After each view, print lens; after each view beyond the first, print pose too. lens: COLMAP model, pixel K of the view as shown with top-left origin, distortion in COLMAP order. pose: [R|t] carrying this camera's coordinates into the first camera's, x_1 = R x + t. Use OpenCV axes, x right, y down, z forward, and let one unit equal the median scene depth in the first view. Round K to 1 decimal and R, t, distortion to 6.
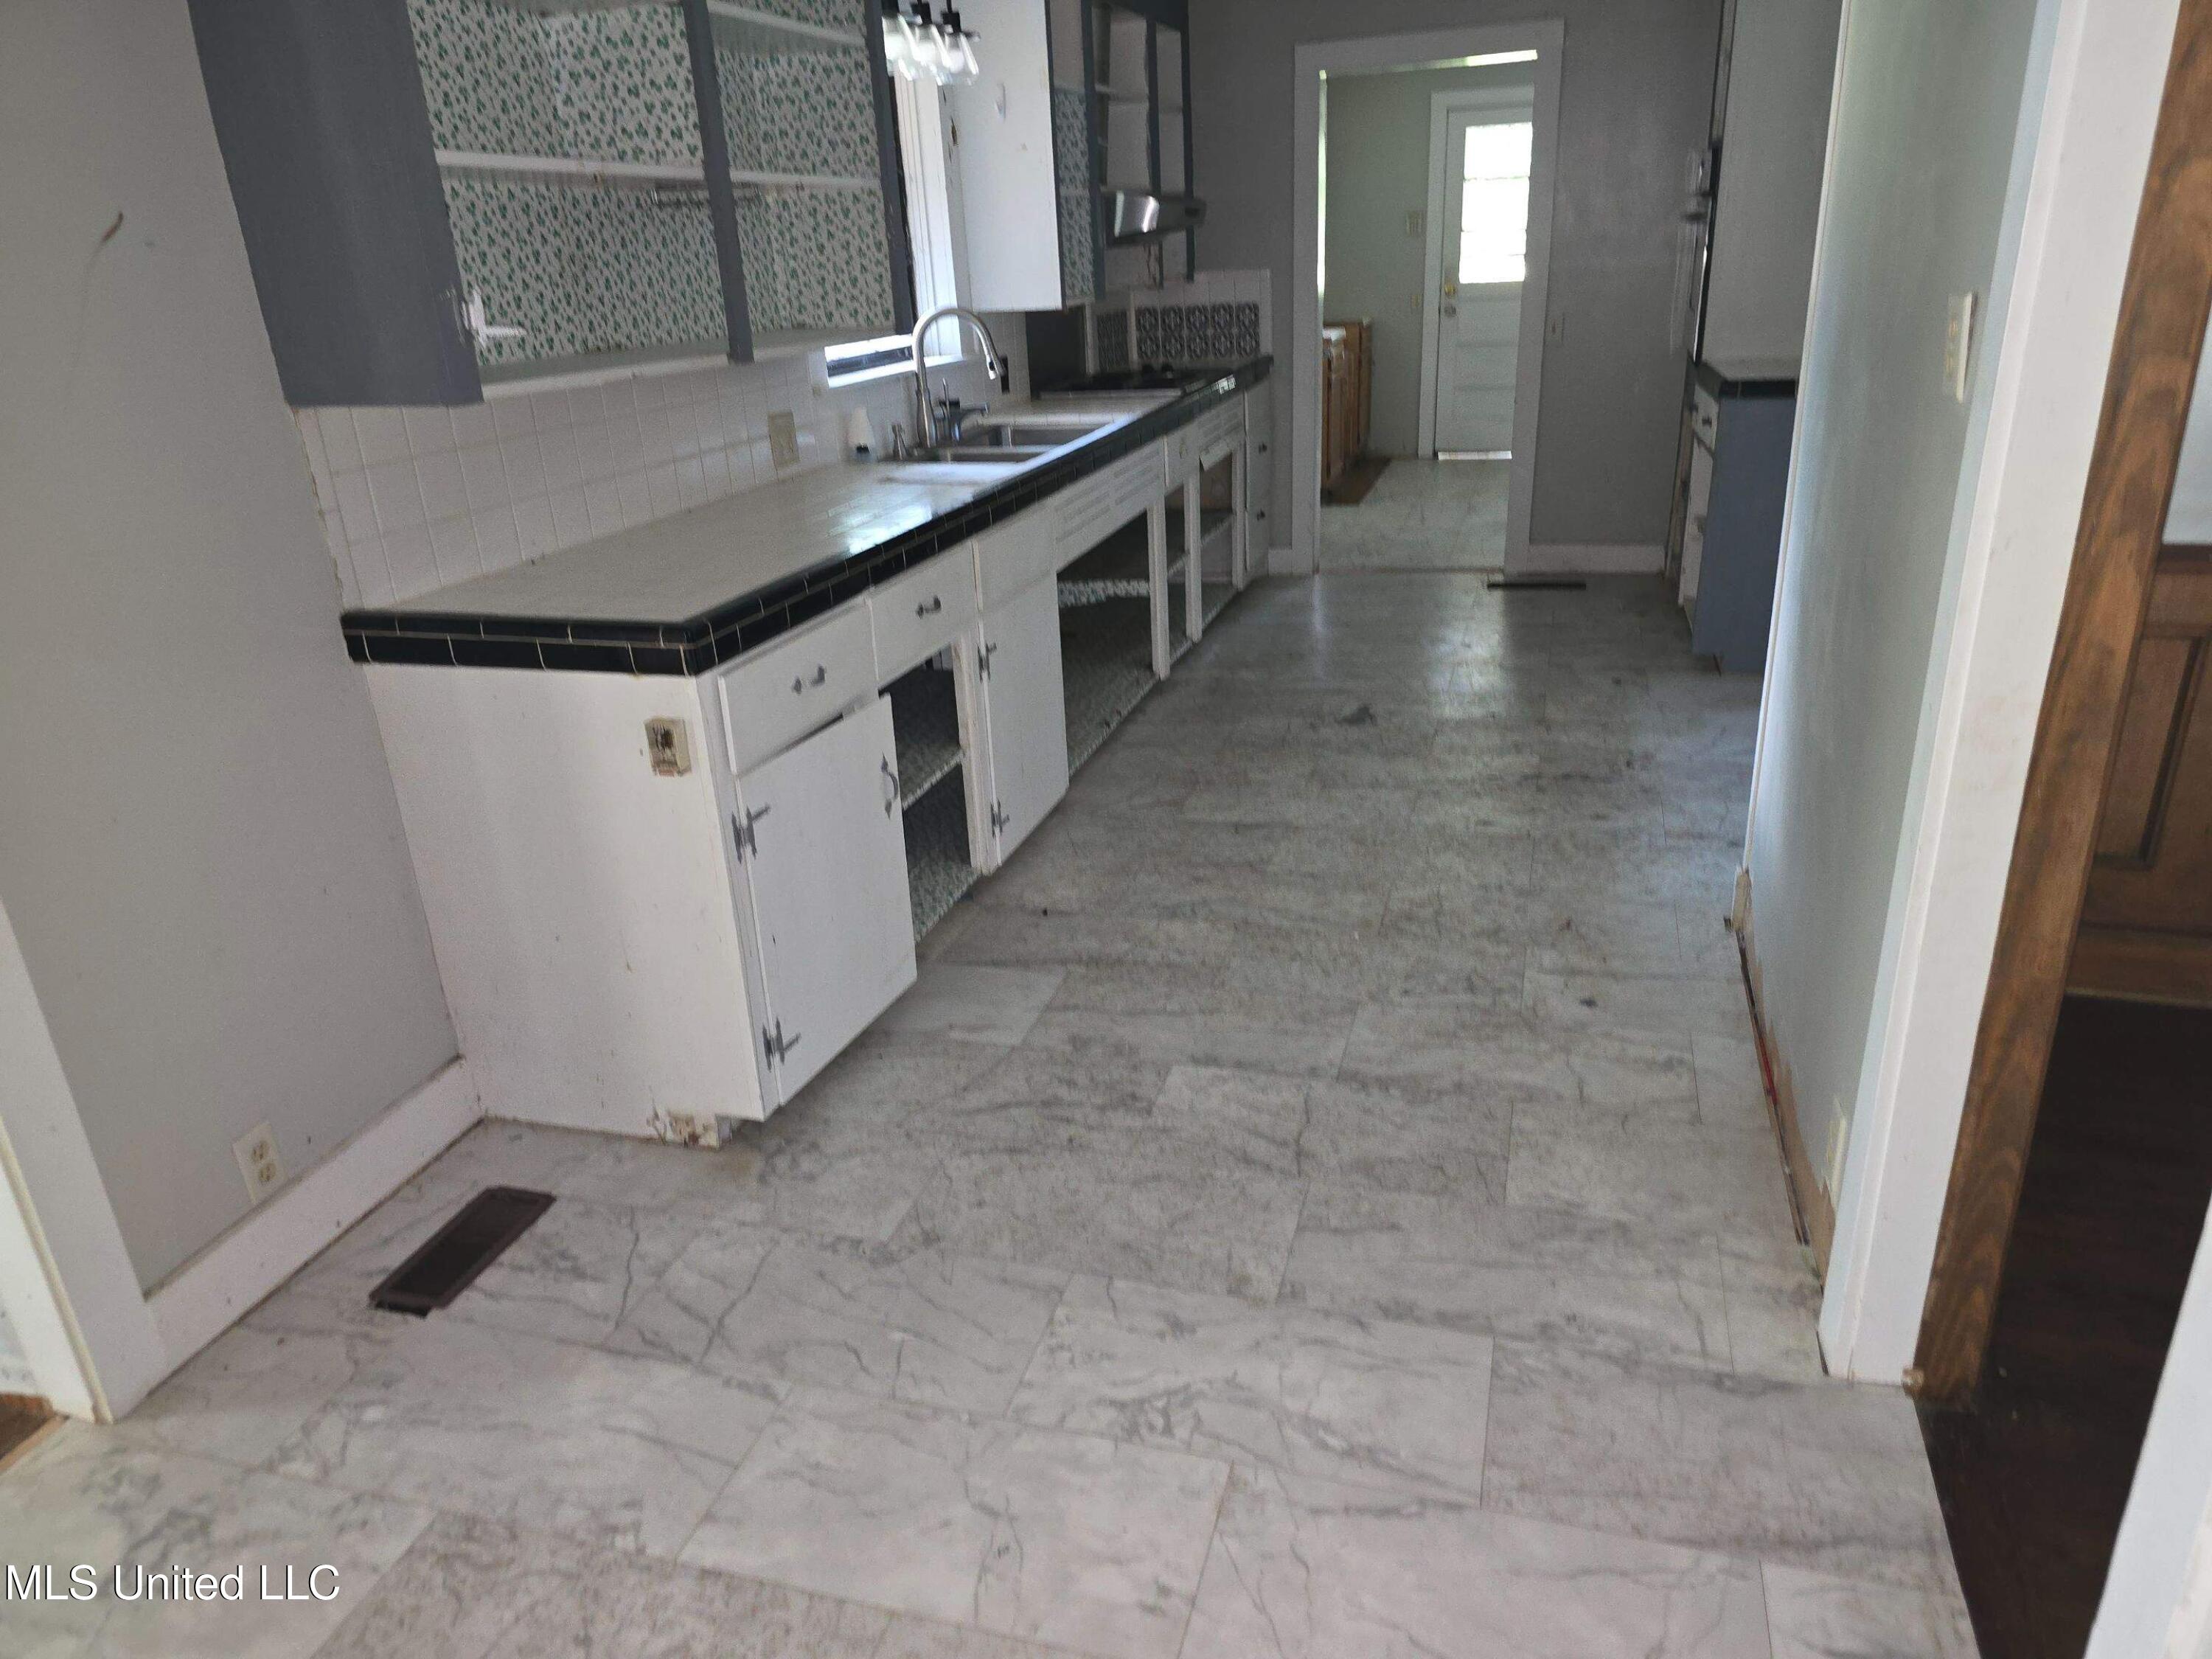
lens RADIAL K [[1496.5, 0, 1106.0], [0, 1496.5, 829.5], [0, 0, 1]] dist [0.055933, -0.070752]
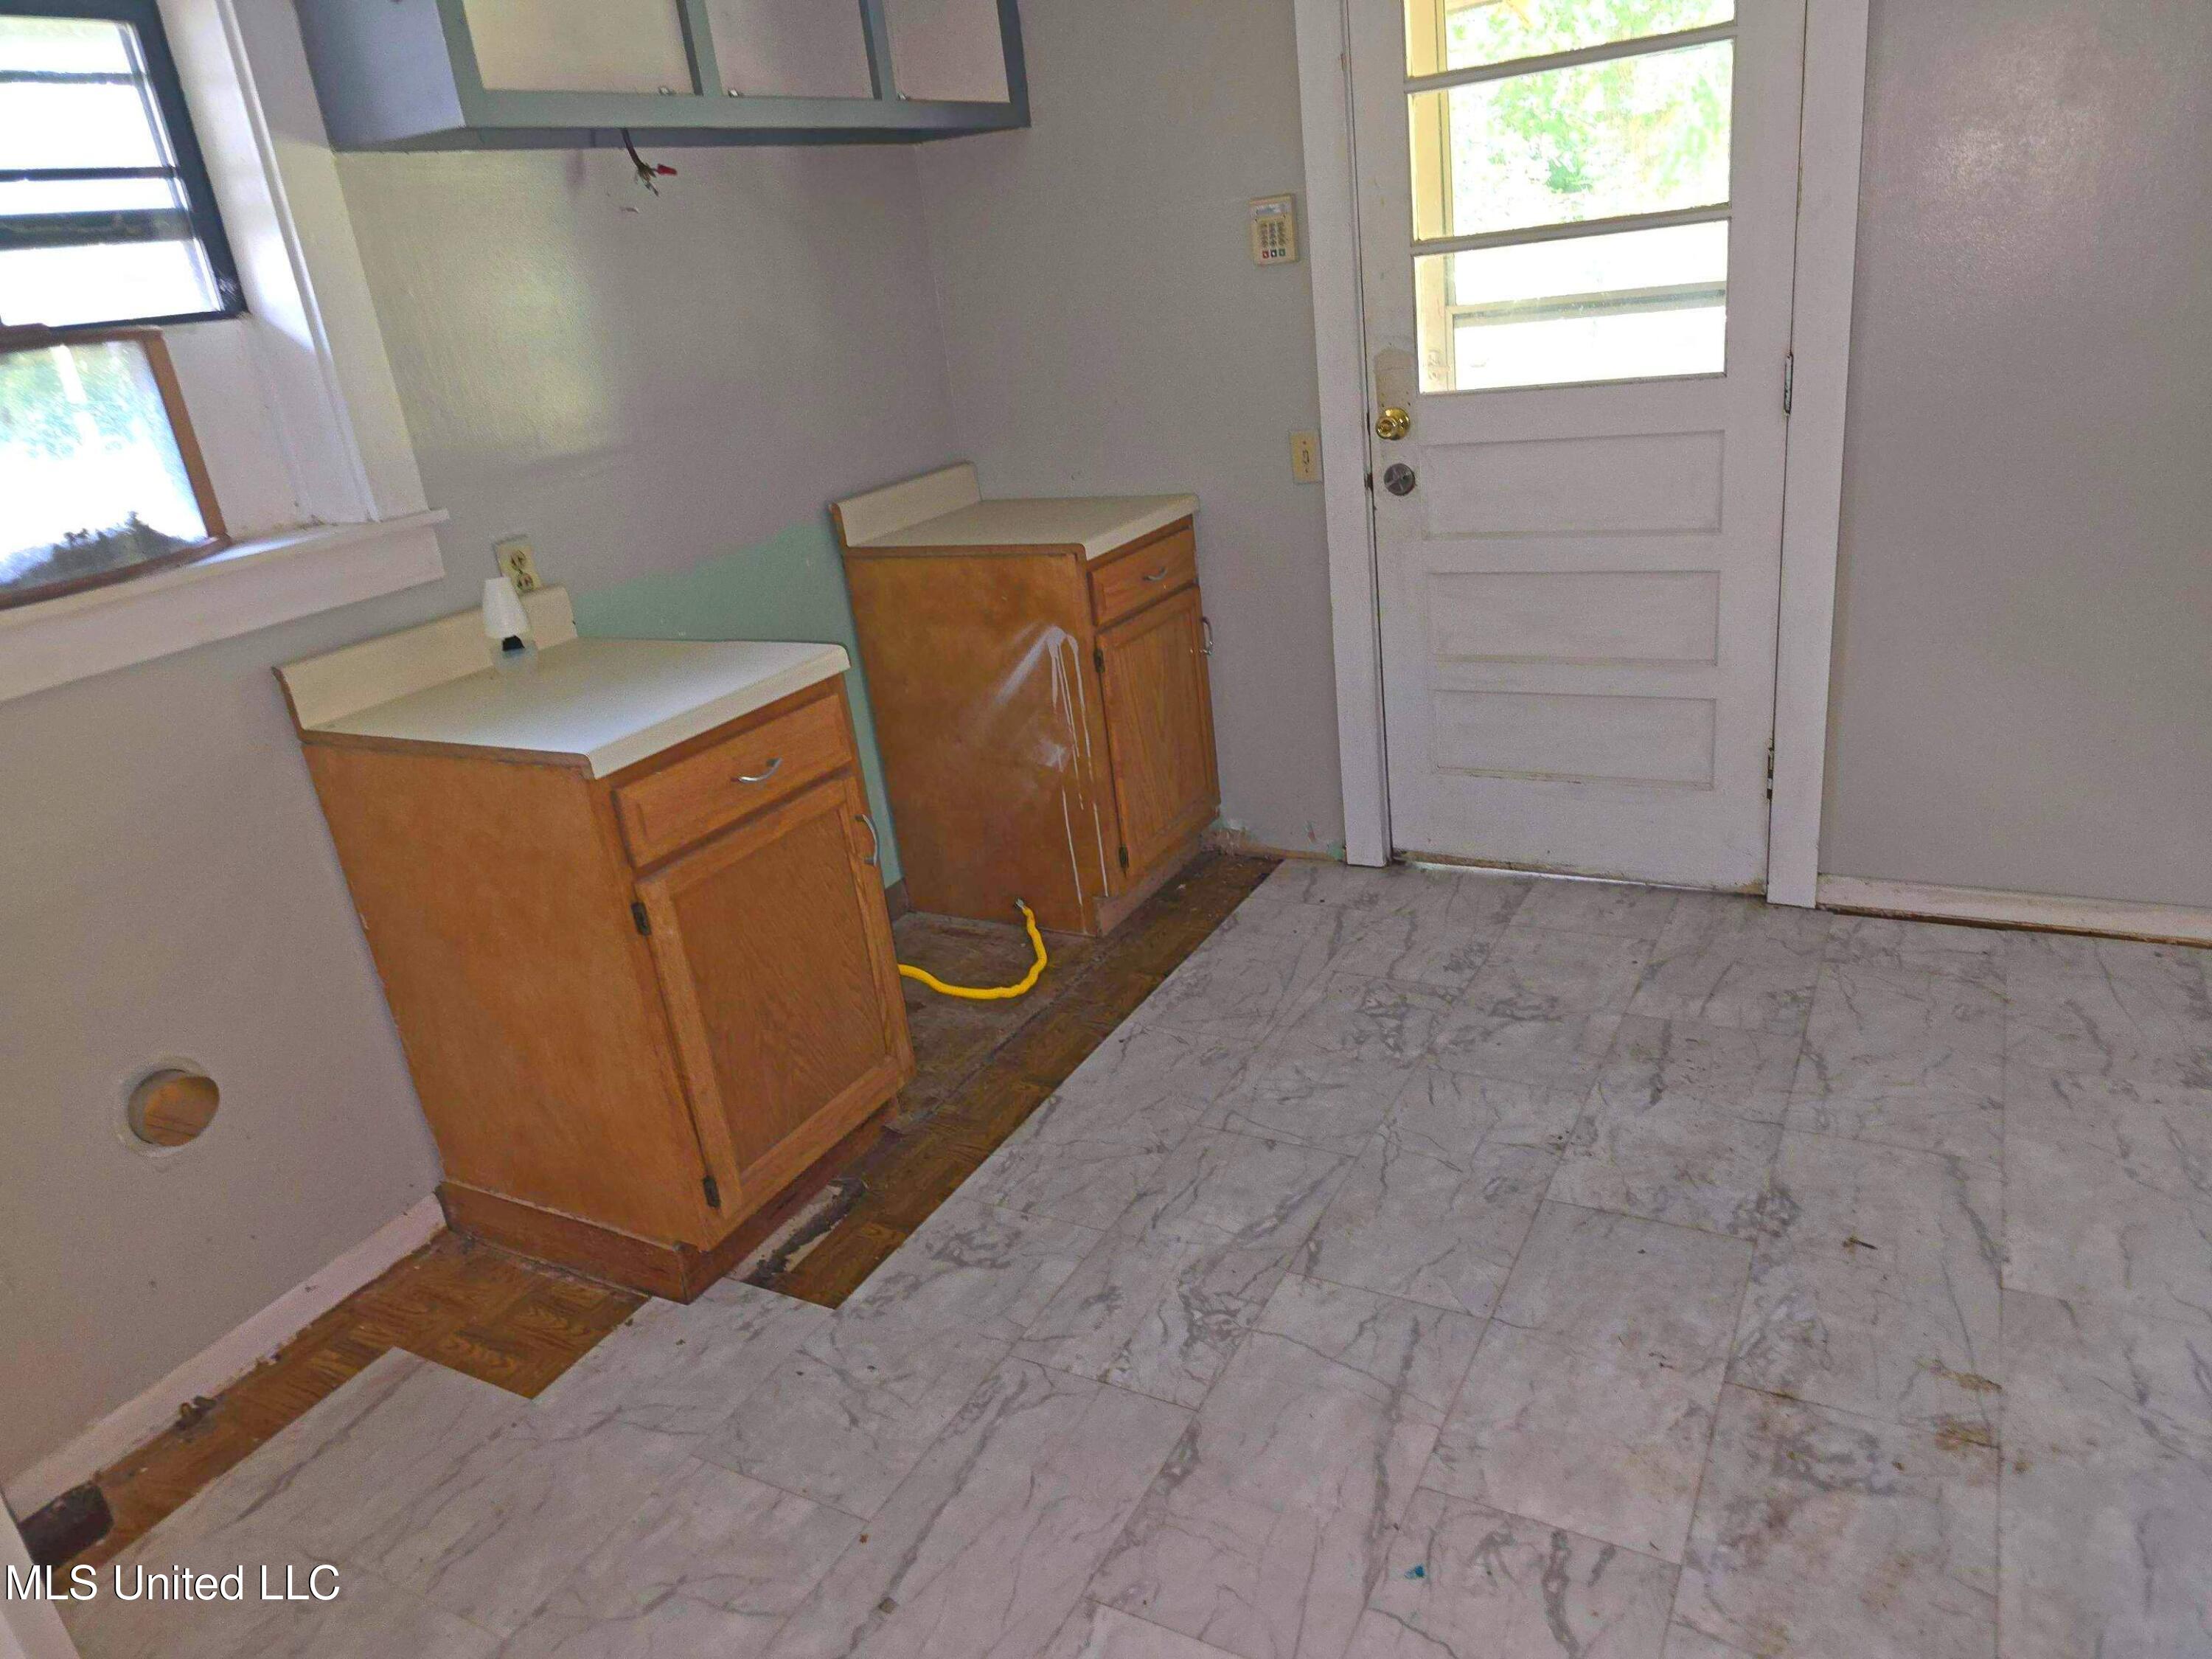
lens RADIAL K [[1496.5, 0, 1106.0], [0, 1496.5, 829.5], [0, 0, 1]] dist [0.055933, -0.070752]
pose [[0.972430, 0.017529, -0.232537, 0.796369], [-0.017141, 0.999846, 0.003687, -0.868767], [0.232566, 0.000401, 0.972580, 2.149713]]
